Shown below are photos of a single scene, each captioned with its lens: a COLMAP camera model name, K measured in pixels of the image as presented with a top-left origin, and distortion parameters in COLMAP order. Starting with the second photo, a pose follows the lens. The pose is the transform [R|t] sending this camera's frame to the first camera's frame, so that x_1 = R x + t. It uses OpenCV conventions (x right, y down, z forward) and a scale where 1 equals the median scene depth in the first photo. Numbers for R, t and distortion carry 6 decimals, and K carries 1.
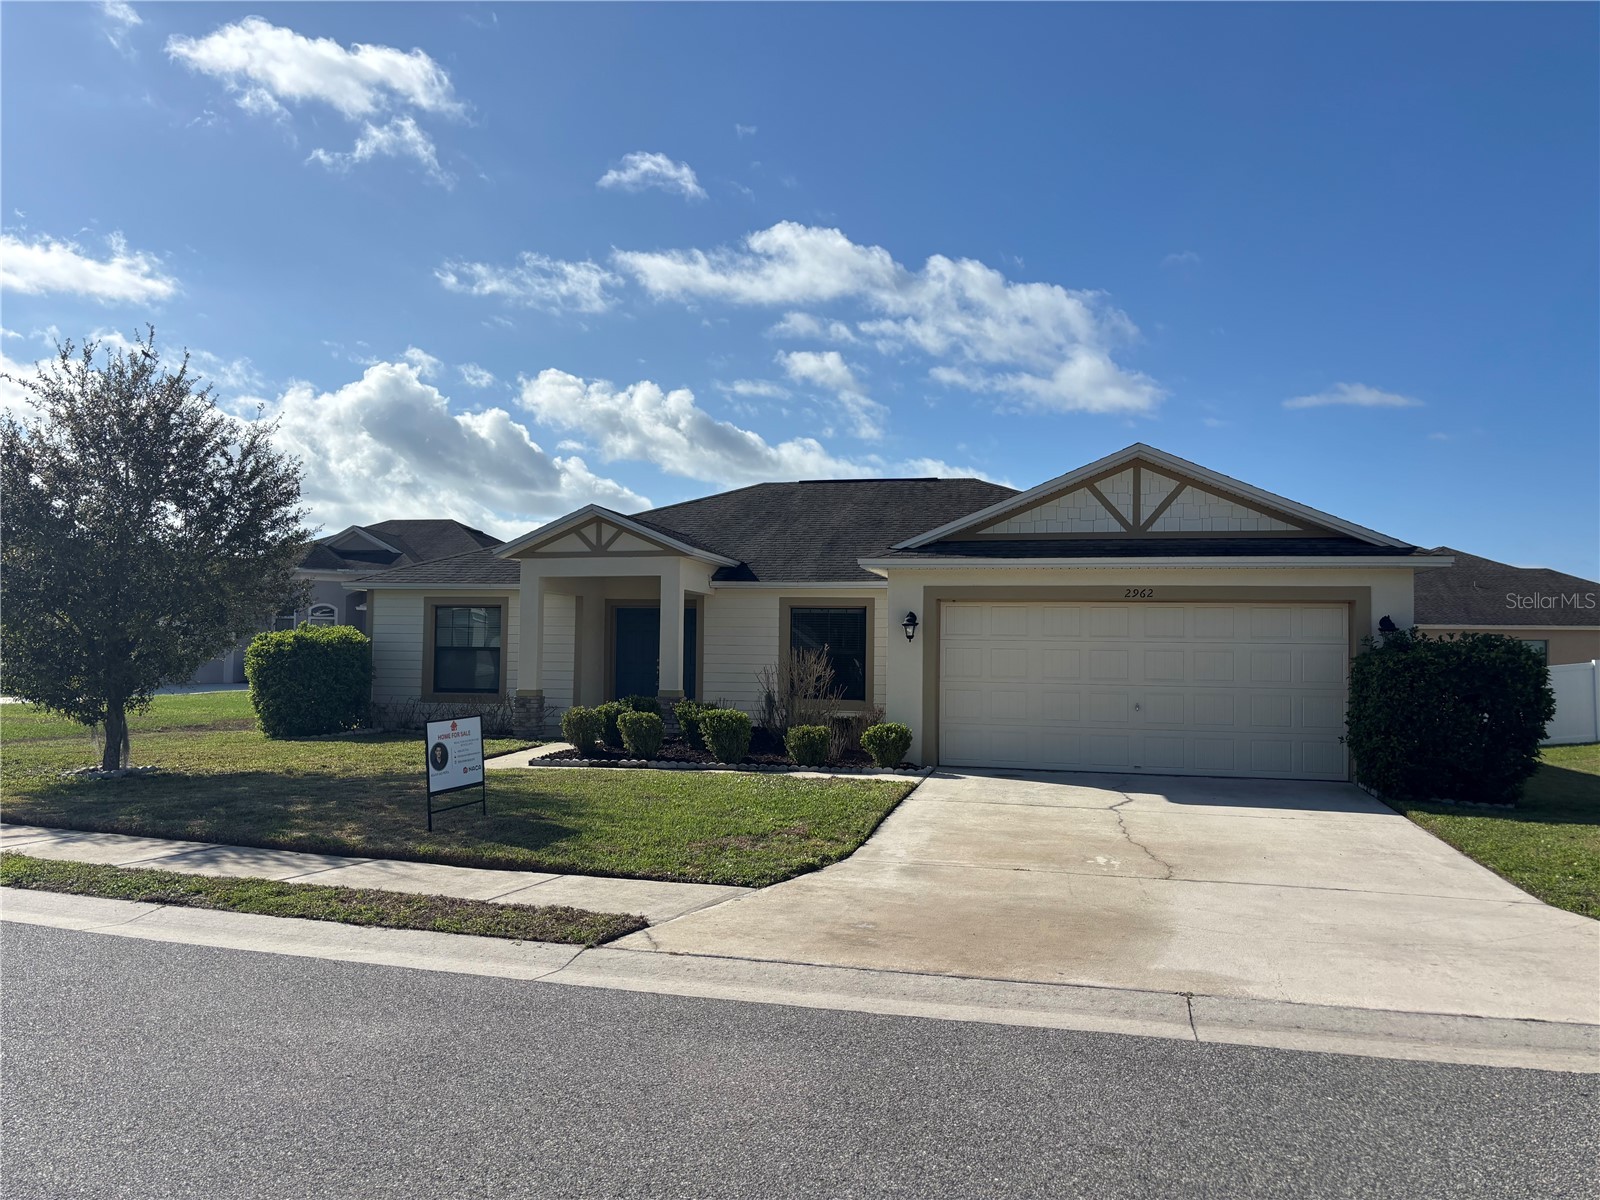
lens RADIAL K [[1188.0, 0, 806.7], [0, 1188.0, 609.2], [0, 0, 1]] dist [0.074198, -0.077018]
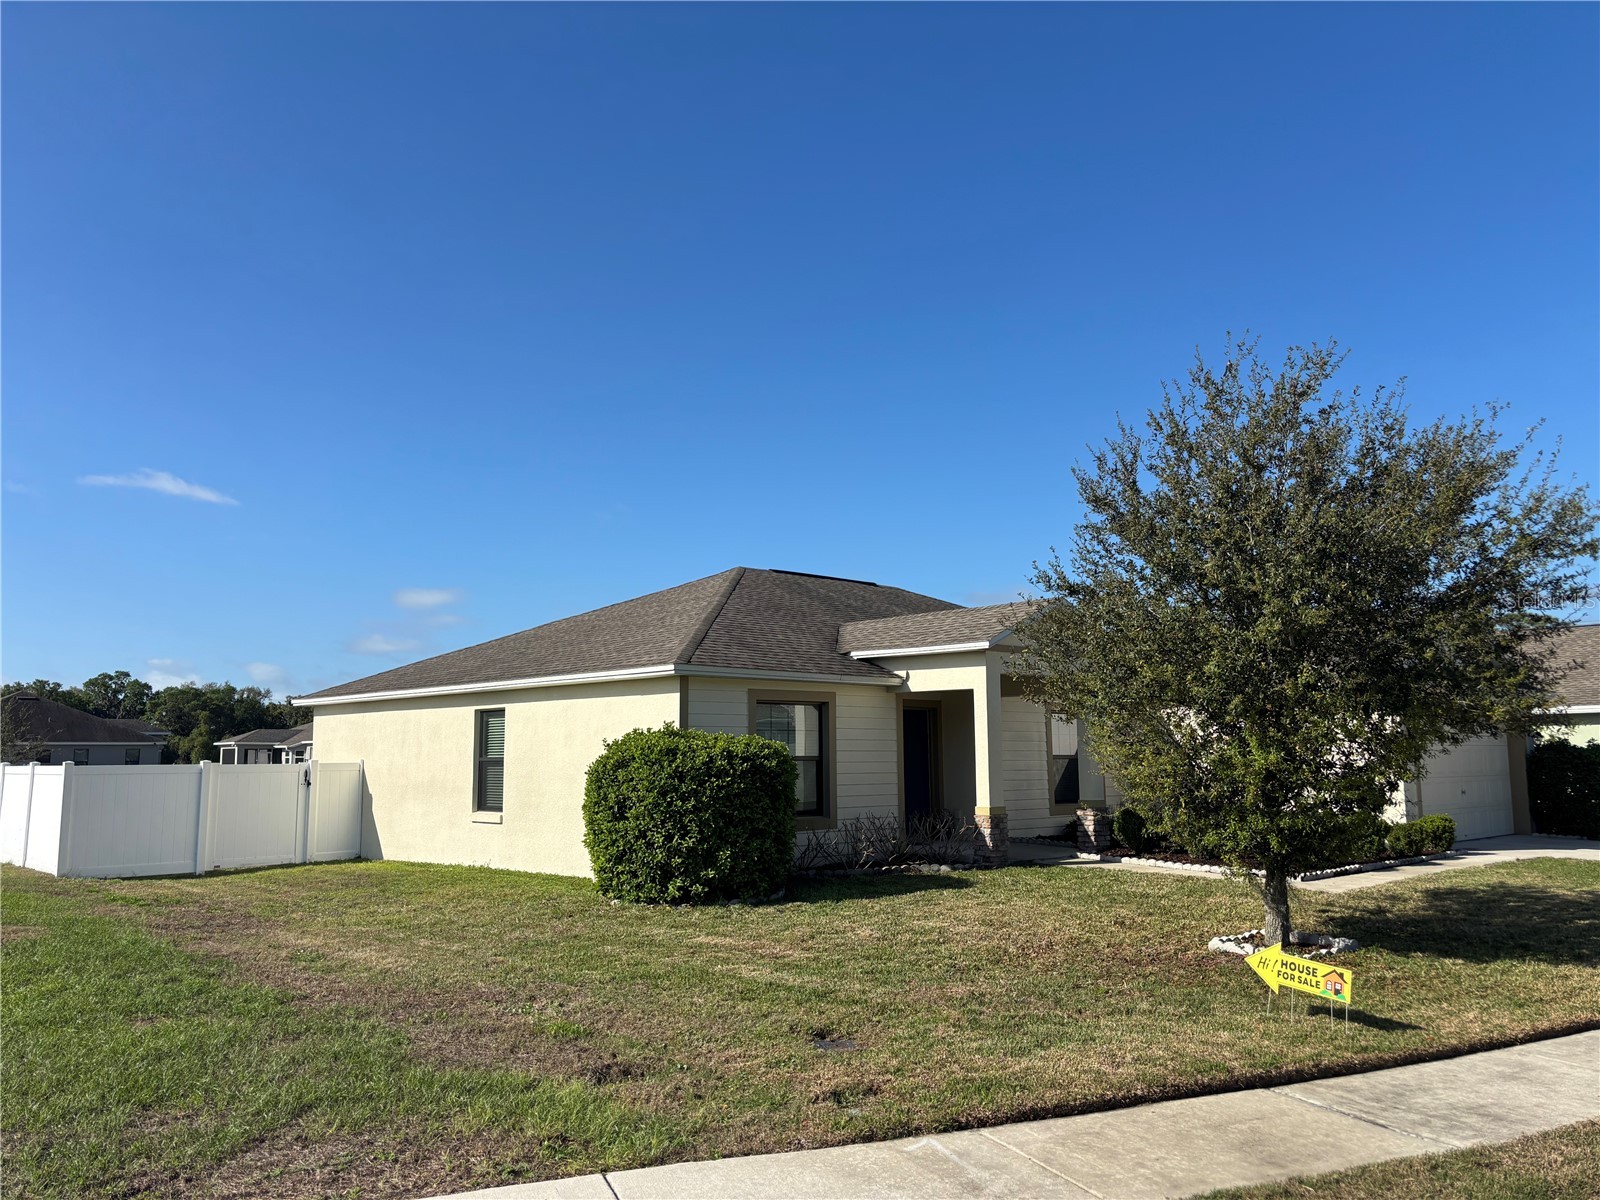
lens RADIAL K [[1188.0, 0, 806.7], [0, 1188.0, 609.2], [0, 0, 1]] dist [0.074198, -0.077018]
pose [[0.551965, 0.085613, 0.829460, -1.196420], [-0.020353, 0.995802, -0.089238, 0.007285], [-0.833619, 0.032374, 0.551391, 0.728905]]
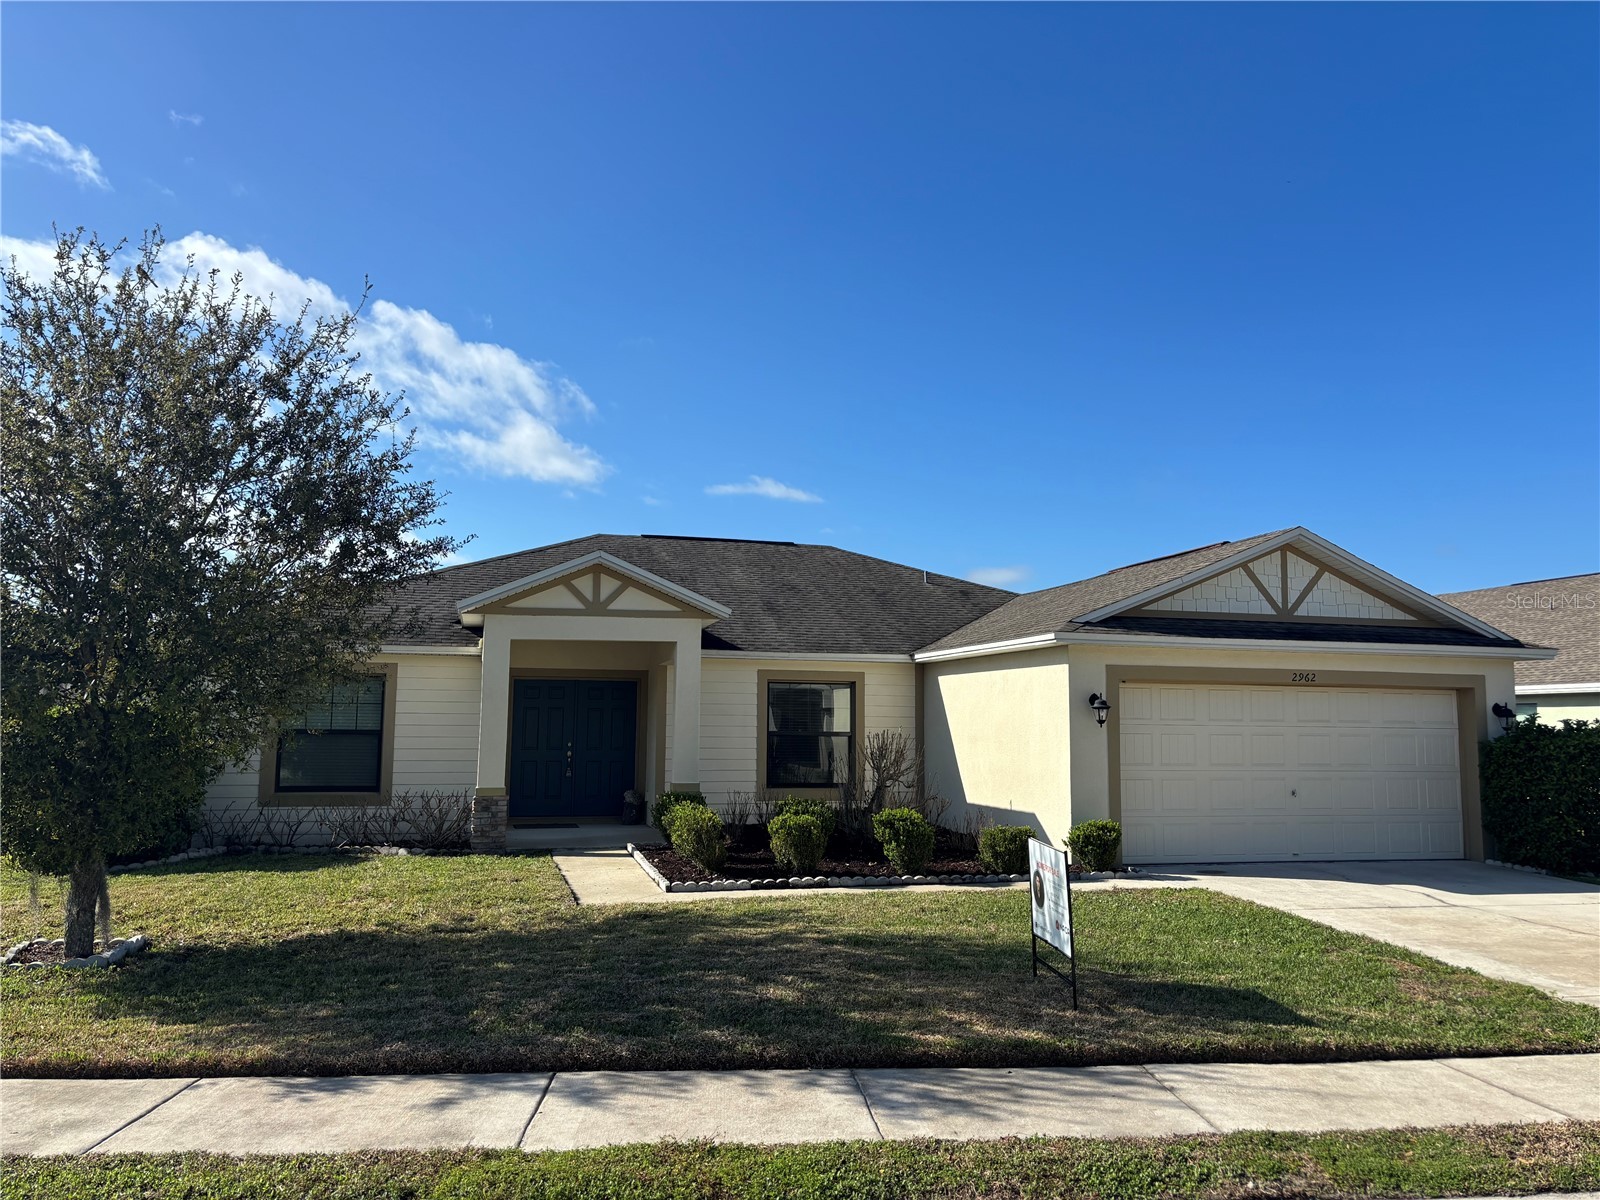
lens RADIAL K [[1188.0, 0, 806.7], [0, 1188.0, 609.2], [0, 0, 1]] dist [0.074198, -0.077018]
pose [[0.886084, 0.040562, 0.461746, -0.372554], [-0.014836, 0.998135, -0.059210, -0.003187], [-0.463287, 0.045615, 0.885034, 0.207897]]
